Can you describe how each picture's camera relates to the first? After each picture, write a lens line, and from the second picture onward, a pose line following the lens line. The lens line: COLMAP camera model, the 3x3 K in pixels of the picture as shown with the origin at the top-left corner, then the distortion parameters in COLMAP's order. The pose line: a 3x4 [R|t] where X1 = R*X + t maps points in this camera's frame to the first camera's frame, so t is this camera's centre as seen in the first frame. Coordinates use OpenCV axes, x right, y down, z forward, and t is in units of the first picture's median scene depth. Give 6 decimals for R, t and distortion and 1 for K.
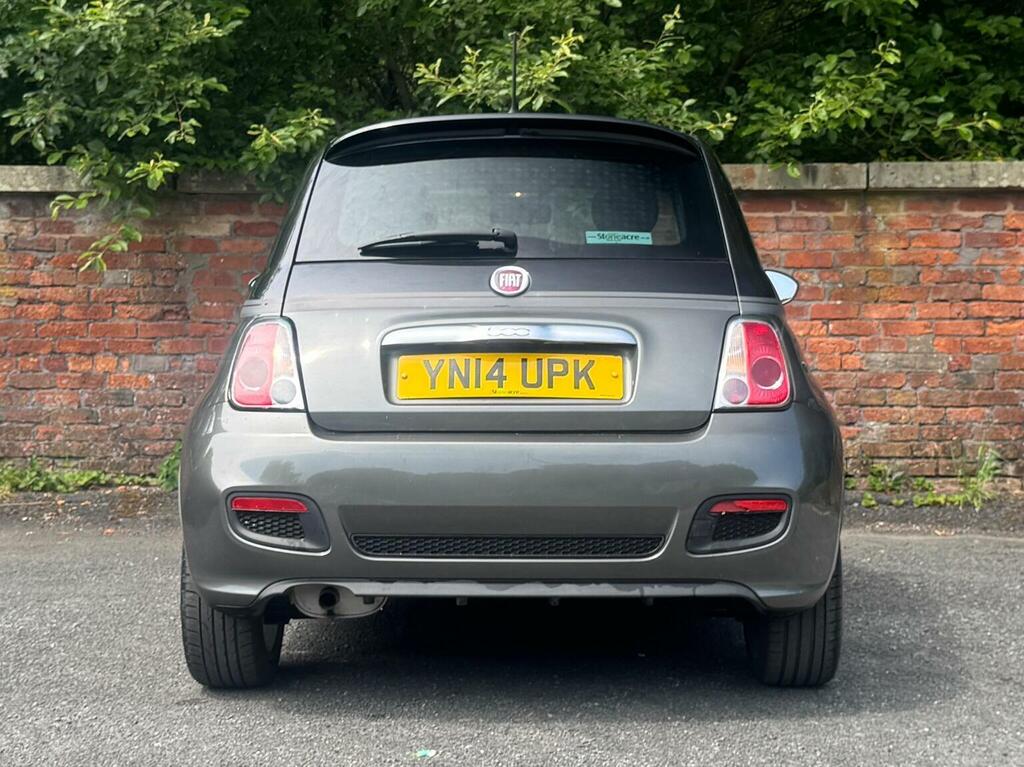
lens RADIAL K [[1968.6, 0, 525.3], [0, 1968.6, 363.5], [0, 0, 1]] dist [0.184847, 0.000000]
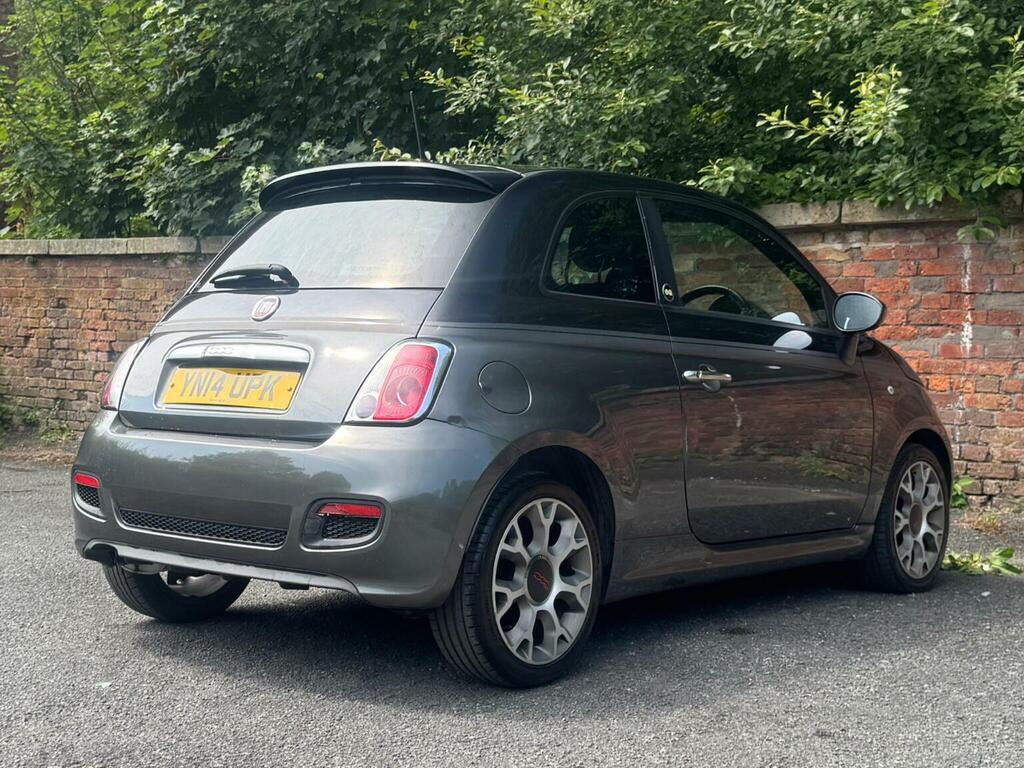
lens RADIAL K [[1581.2, 0, 444.0], [0, 1581.2, 377.3], [0, 0, 1]] dist [0.237318, 0.000000]
pose [[0.738423, 0.026073, -0.673834, 0.745046], [-0.024307, 0.999632, 0.012042, -0.014686], [0.673900, 0.007487, 0.738785, 0.371622]]
